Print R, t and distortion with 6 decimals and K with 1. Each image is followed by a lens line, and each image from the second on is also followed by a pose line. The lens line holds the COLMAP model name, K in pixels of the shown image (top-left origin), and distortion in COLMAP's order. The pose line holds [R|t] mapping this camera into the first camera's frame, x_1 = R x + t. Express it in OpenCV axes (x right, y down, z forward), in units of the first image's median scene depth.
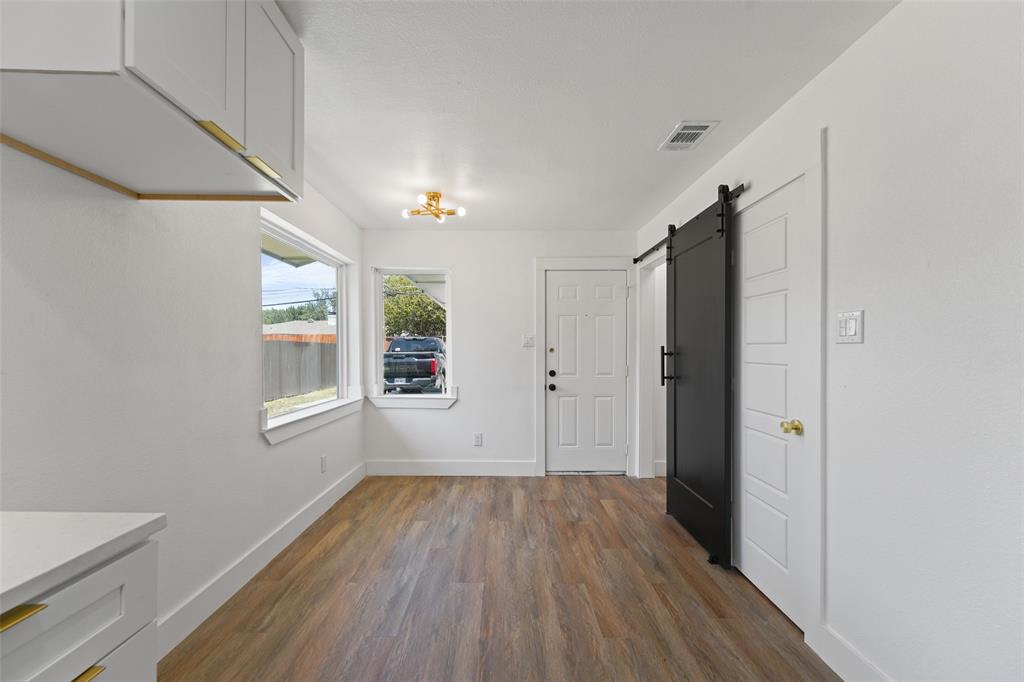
lens RADIAL K [[406.8, 0, 508.0], [0, 406.8, 347.2], [0, 0, 1]] dist [-0.000496, -0.000325]
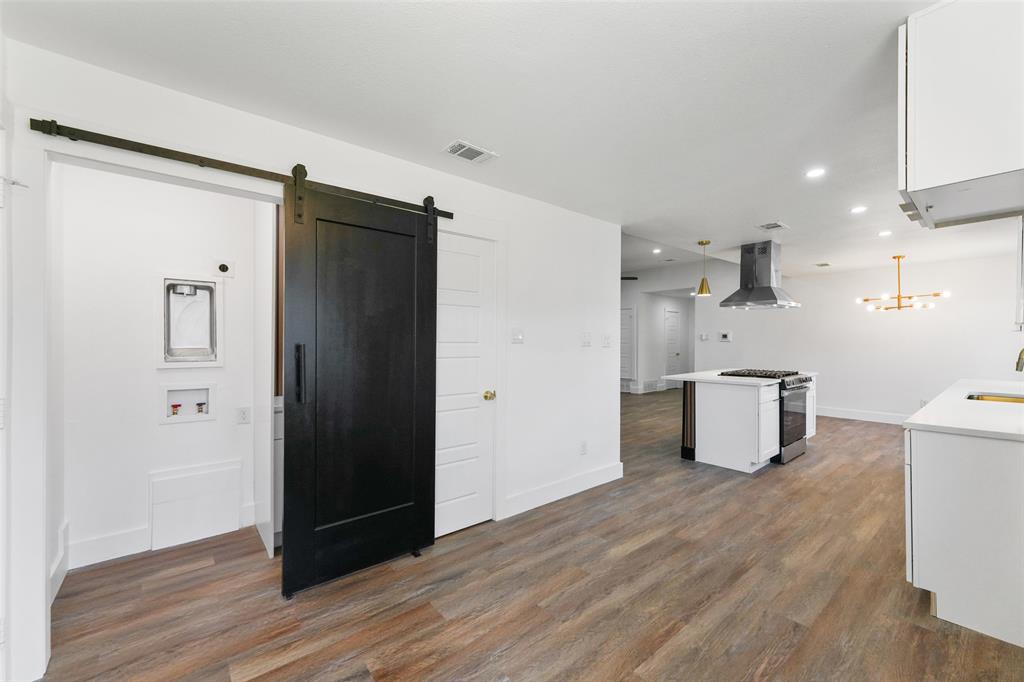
lens RADIAL K [[406.8, 0, 504.5], [0, 406.8, 338.1], [0, 0, 1]] dist [-0.000496, -0.000325]
pose [[-0.615604, 0.000117, 0.788055, -0.511676], [-0.003834, 0.999988, -0.003143, -0.016974], [-0.788046, -0.004956, -0.615596, 1.697875]]
